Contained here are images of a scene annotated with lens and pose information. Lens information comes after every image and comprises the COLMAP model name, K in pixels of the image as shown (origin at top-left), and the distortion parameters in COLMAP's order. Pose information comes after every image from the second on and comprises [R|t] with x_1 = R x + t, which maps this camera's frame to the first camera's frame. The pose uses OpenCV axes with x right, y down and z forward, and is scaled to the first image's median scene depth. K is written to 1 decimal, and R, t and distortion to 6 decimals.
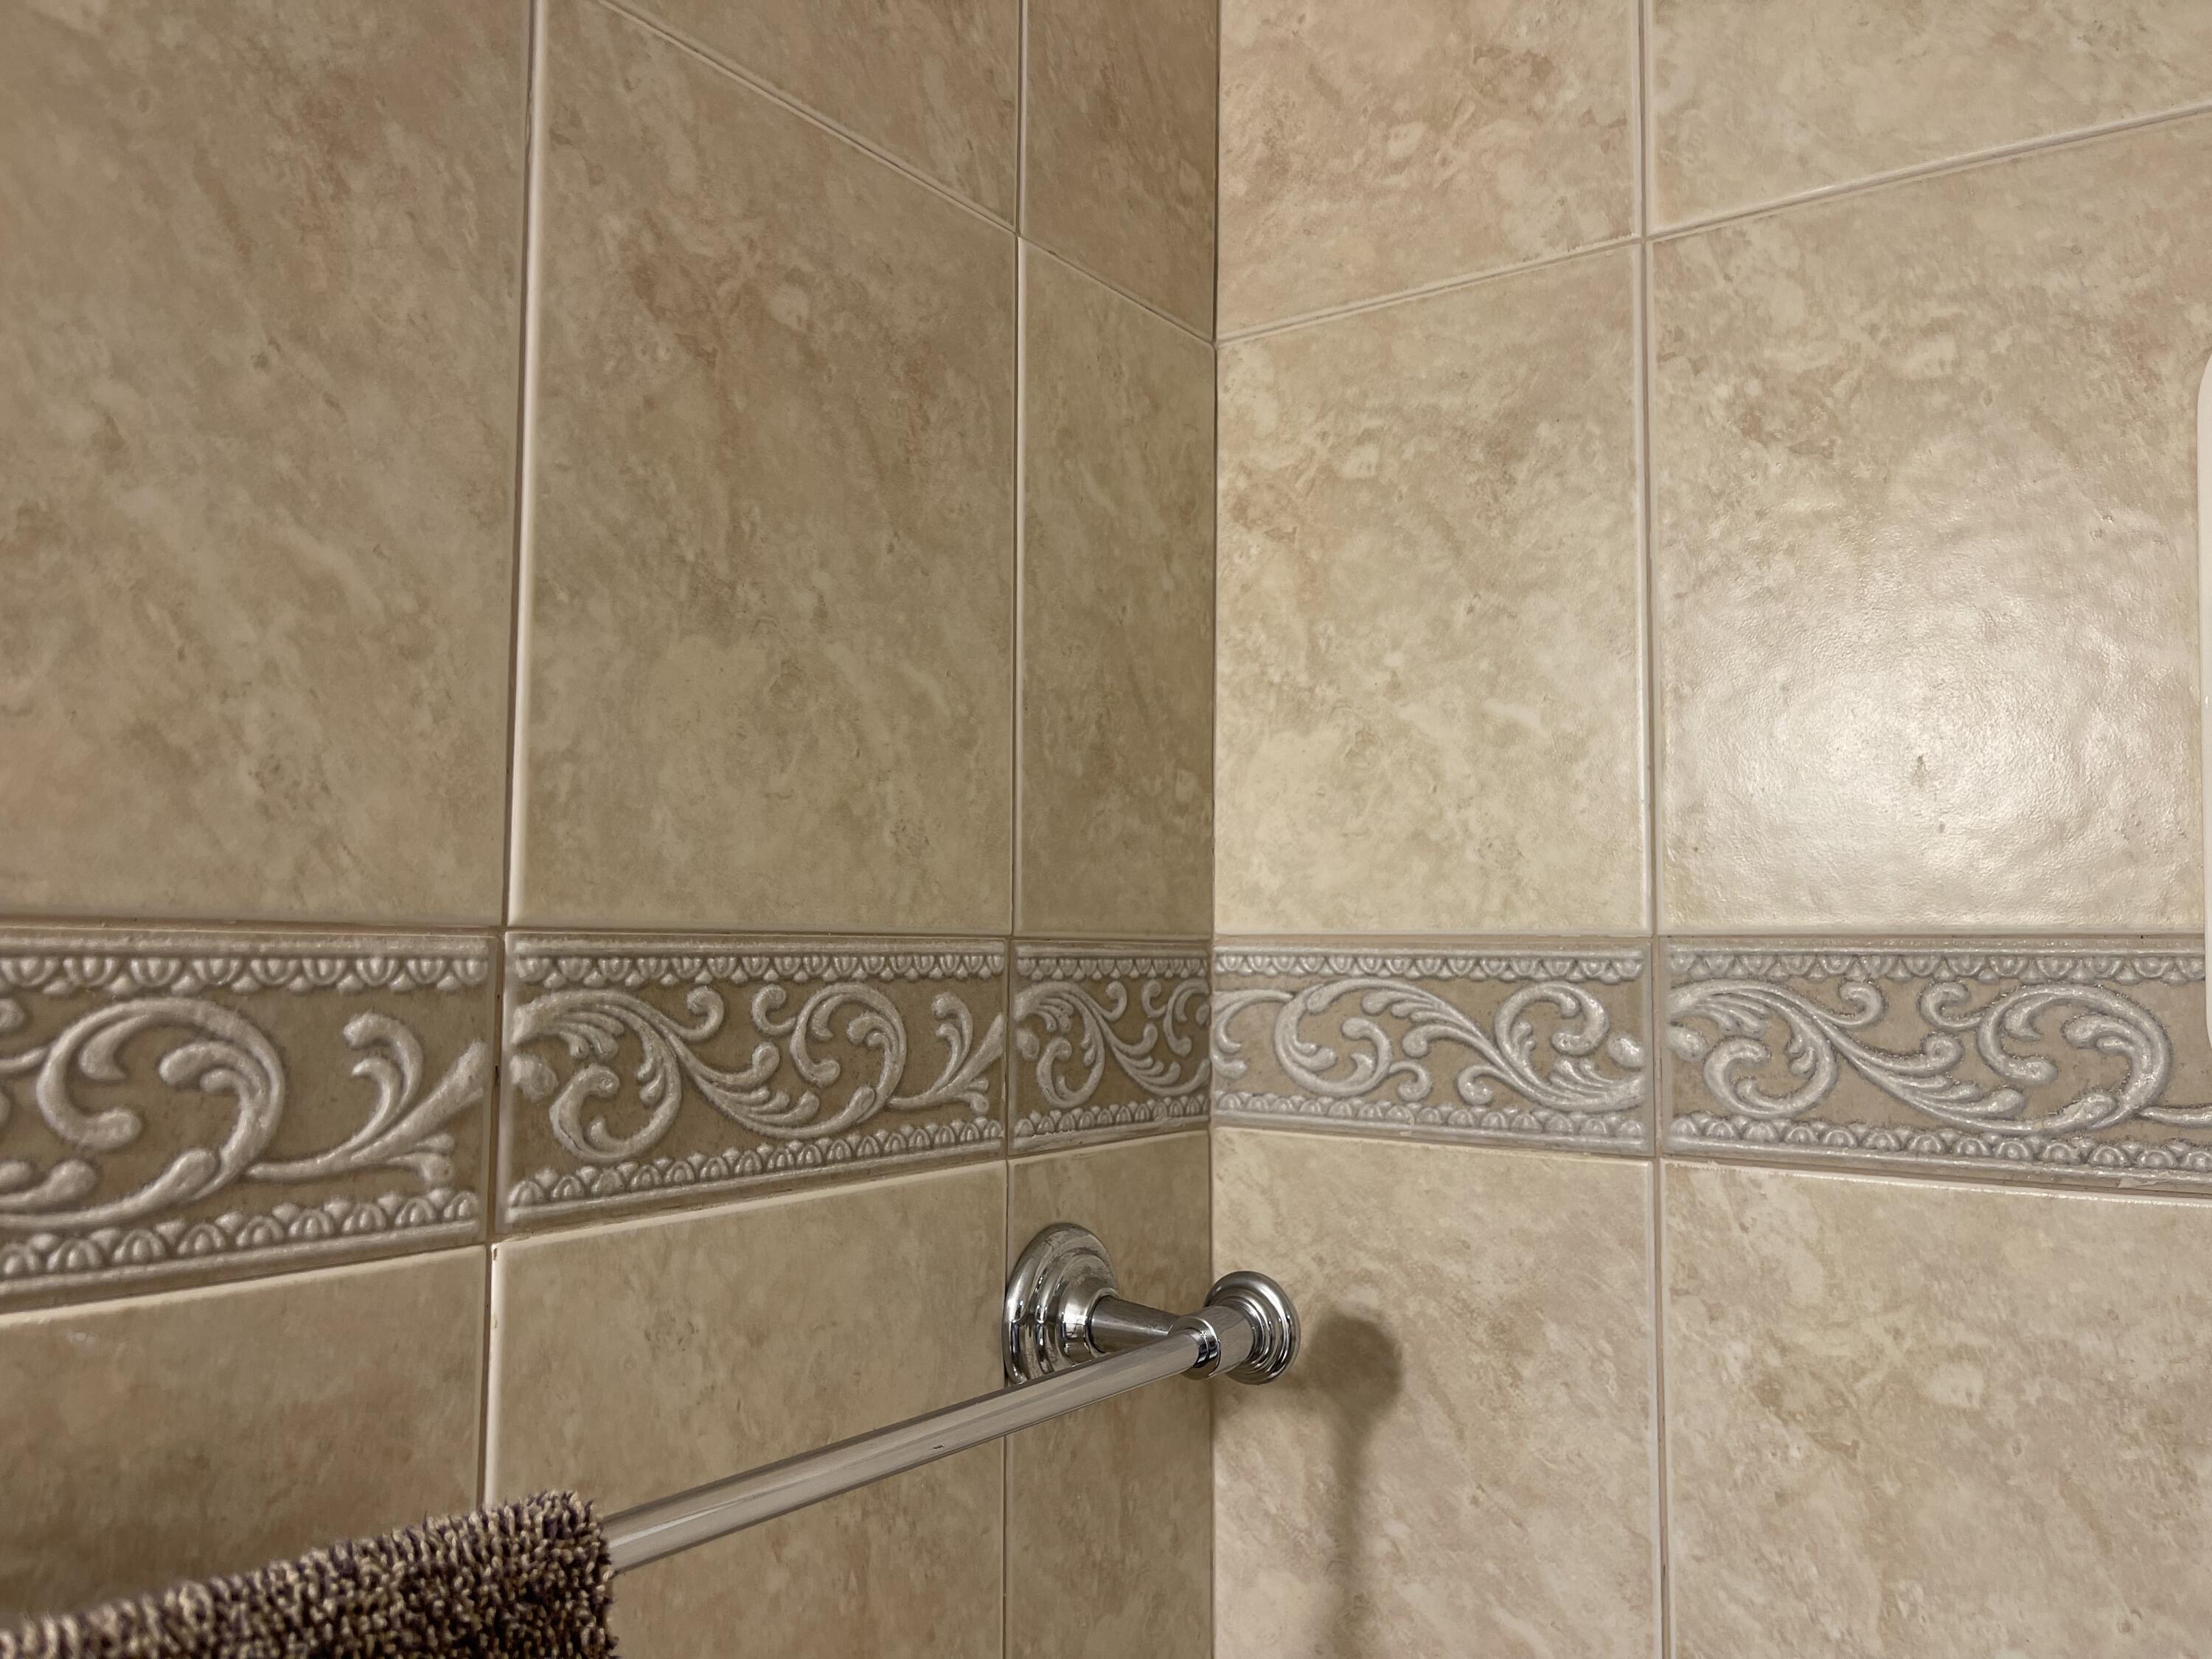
lens RADIAL K [[1691.0, 0, 1094.0], [0, 1691.0, 824.5], [0, 0, 1]] dist [0.078745, -0.107677]
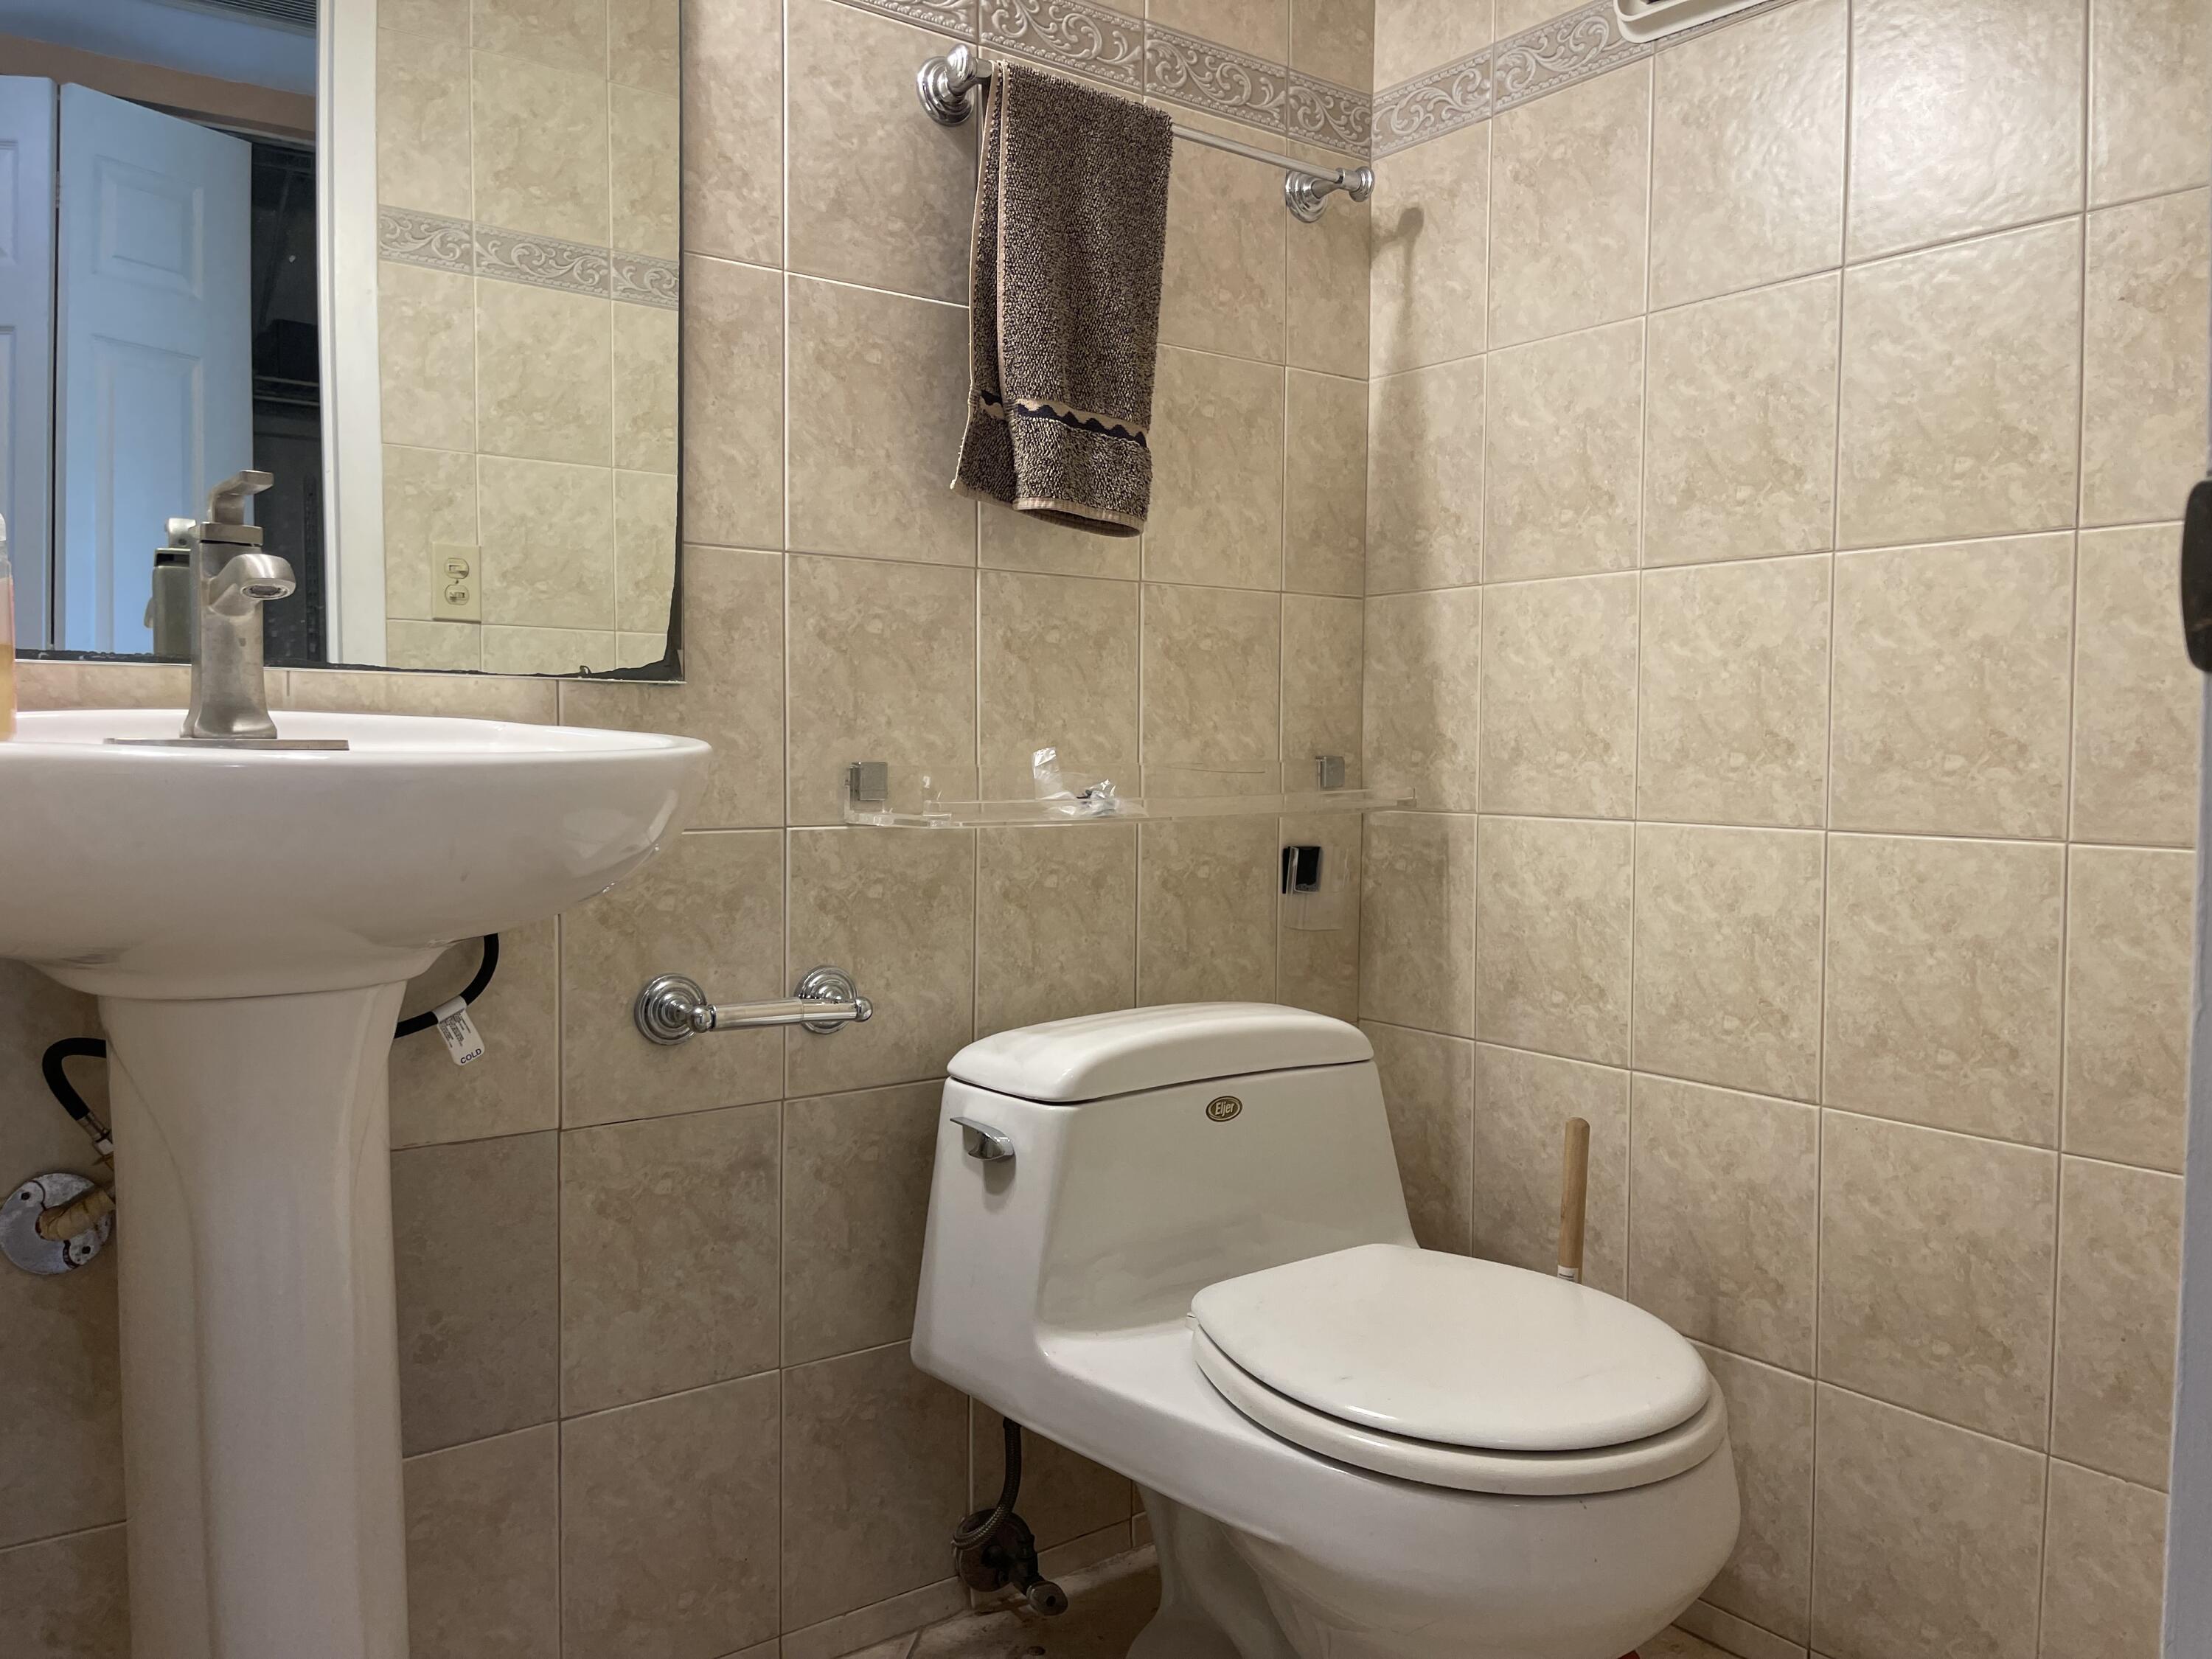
lens RADIAL K [[1691.0, 0, 1122.0], [0, 1691.0, 820.9], [0, 0, 1]] dist [0.078745, -0.107677]
pose [[0.952520, 0.010308, -0.304301, 0.613941], [0.024805, 0.993478, 0.111295, 1.049094], [0.303464, -0.113559, 0.946052, -2.189414]]
